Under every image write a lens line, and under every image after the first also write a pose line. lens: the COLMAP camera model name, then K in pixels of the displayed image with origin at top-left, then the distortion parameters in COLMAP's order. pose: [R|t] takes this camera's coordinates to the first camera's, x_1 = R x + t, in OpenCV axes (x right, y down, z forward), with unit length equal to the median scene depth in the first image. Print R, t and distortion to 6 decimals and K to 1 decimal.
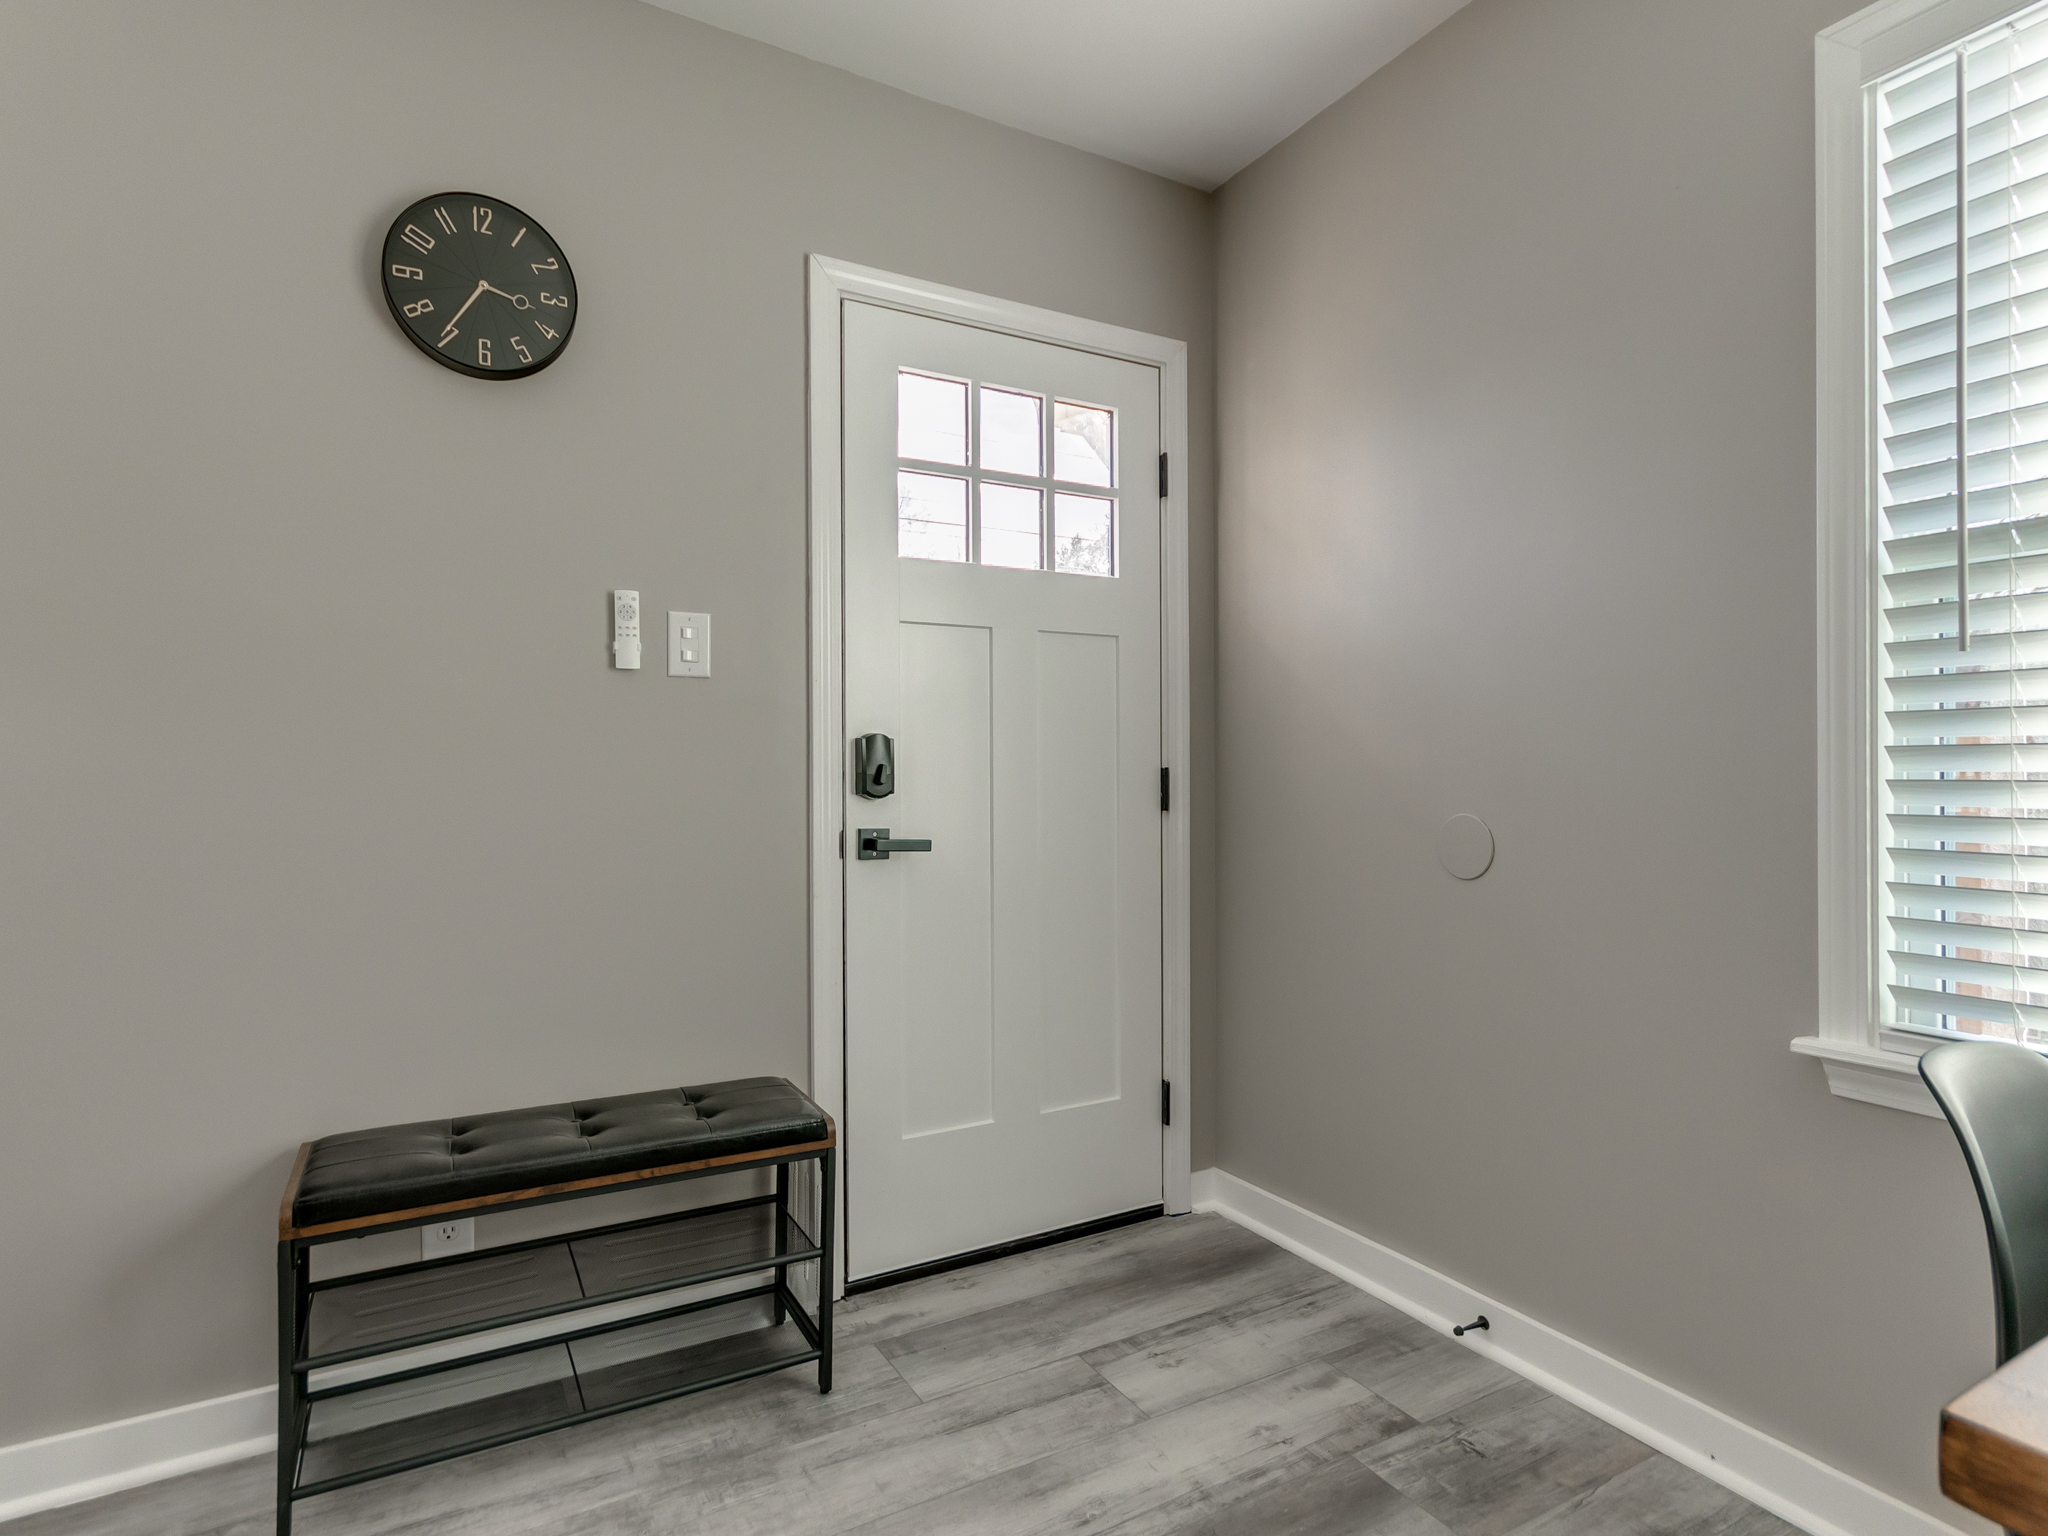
lens RADIAL K [[1072.5, 0, 1015.6], [0, 1072.5, 773.1], [0, 0, 1]] dist [0.002764, 0.002272]
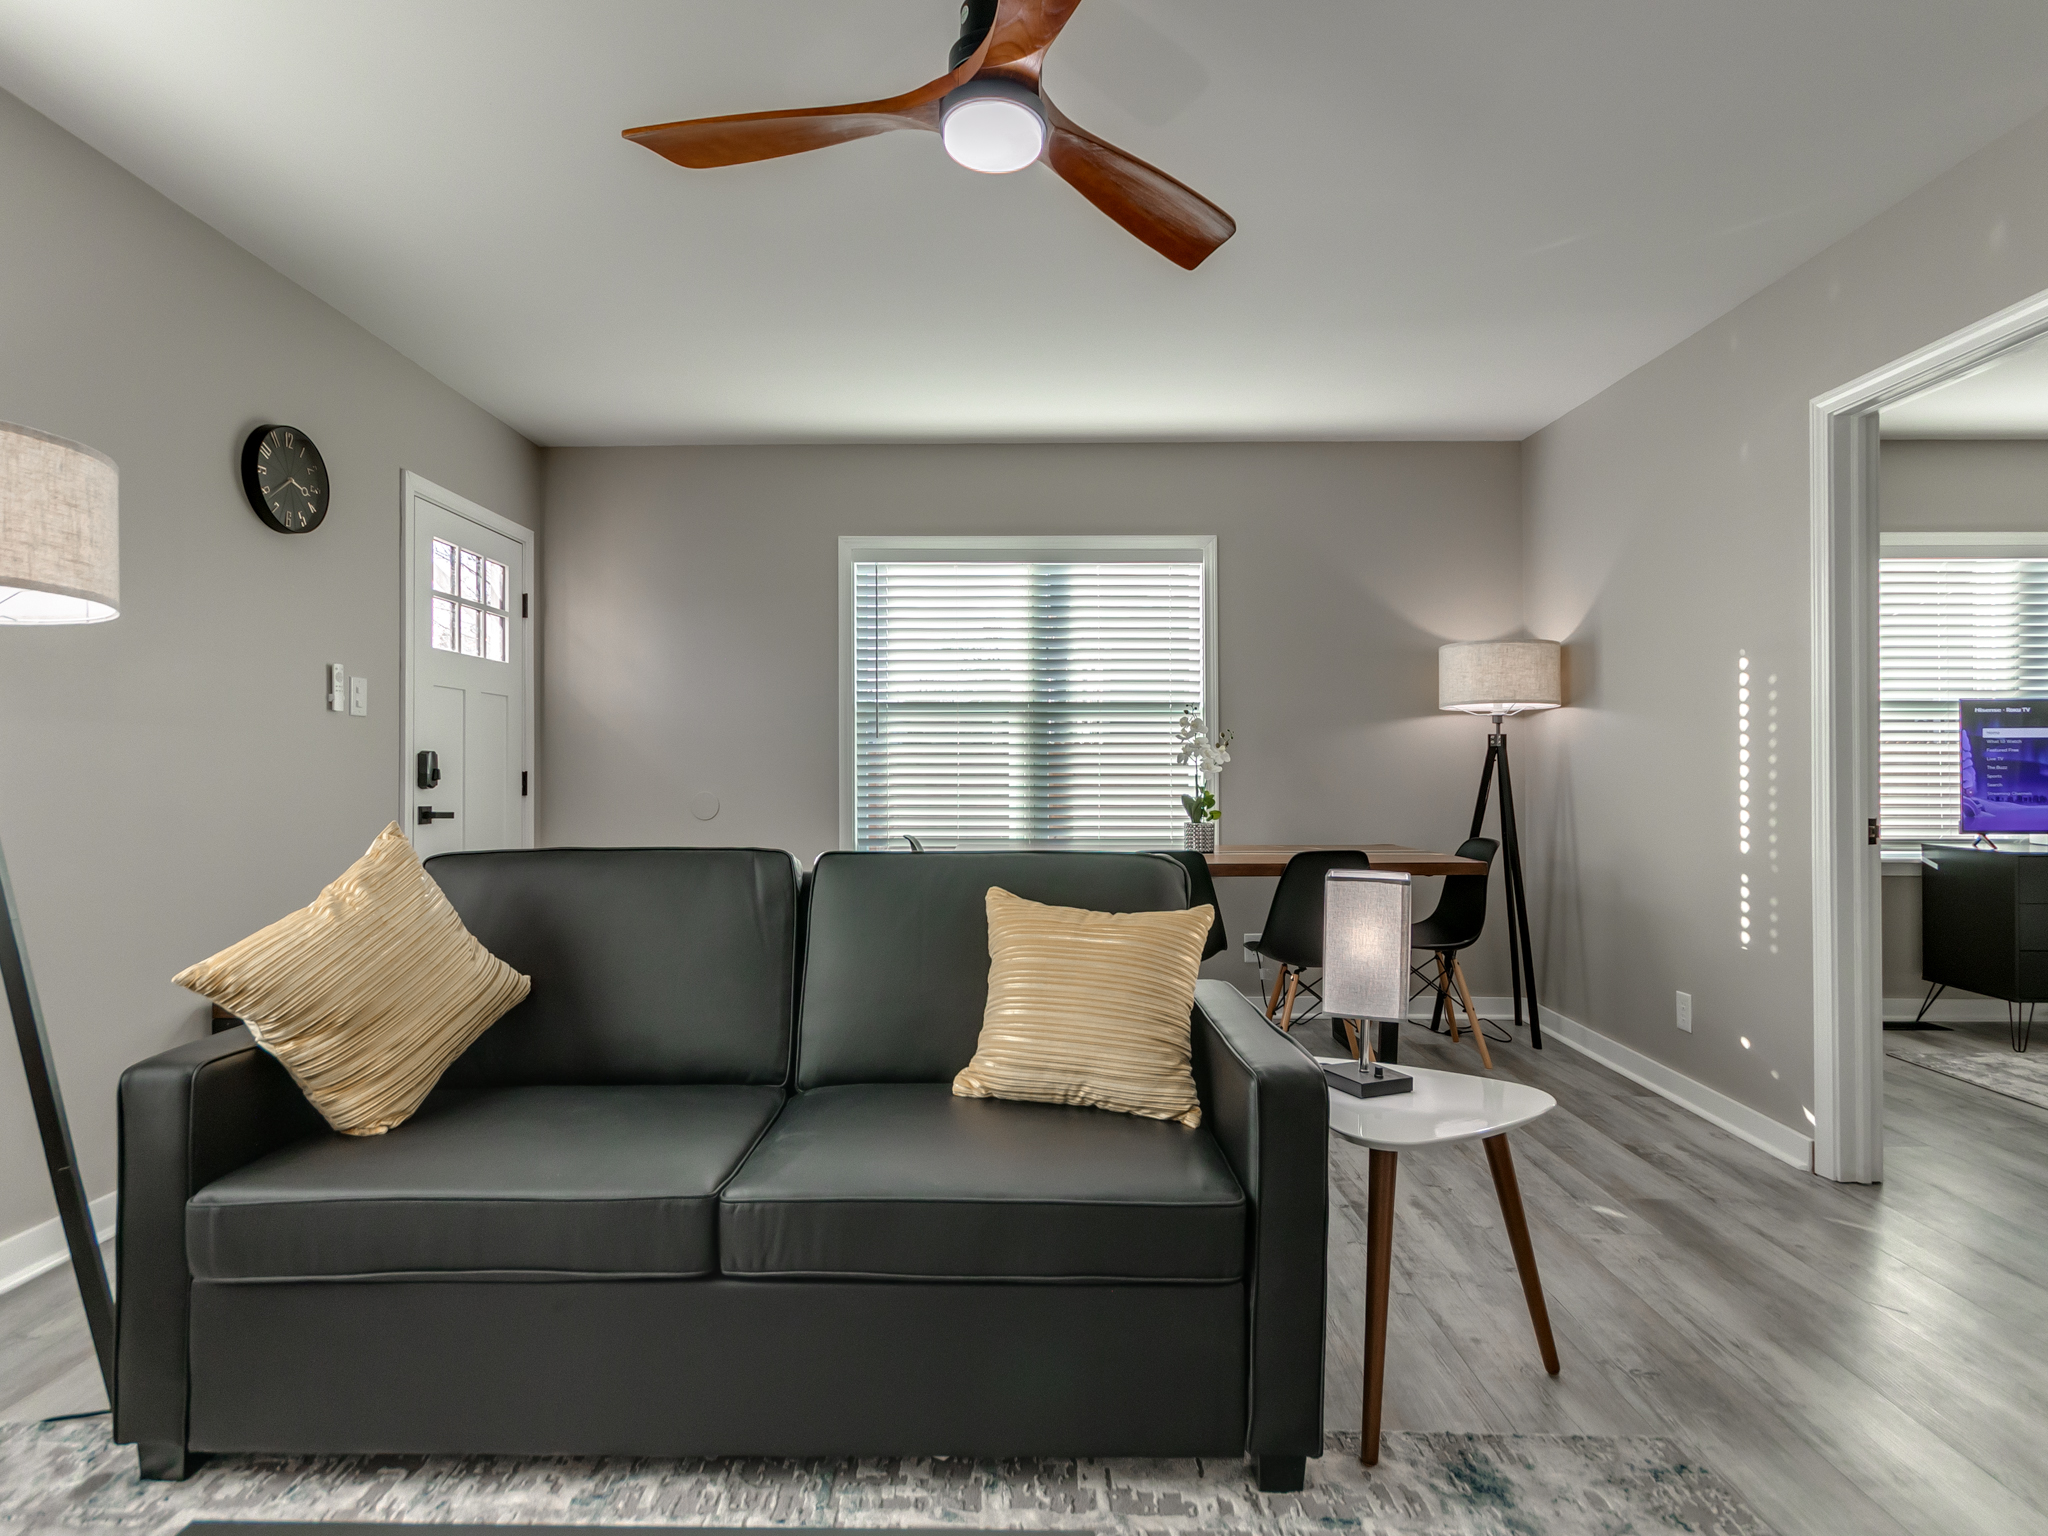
lens RADIAL K [[1072.5, 0, 1015.9], [0, 1072.5, 747.0], [0, 0, 1]] dist [0.002764, 0.002272]
pose [[0.495914, 0.022943, 0.868069, -1.159171], [0.004169, 0.999576, -0.028800, 0.010565], [-0.868362, 0.017901, 0.495608, -0.669045]]
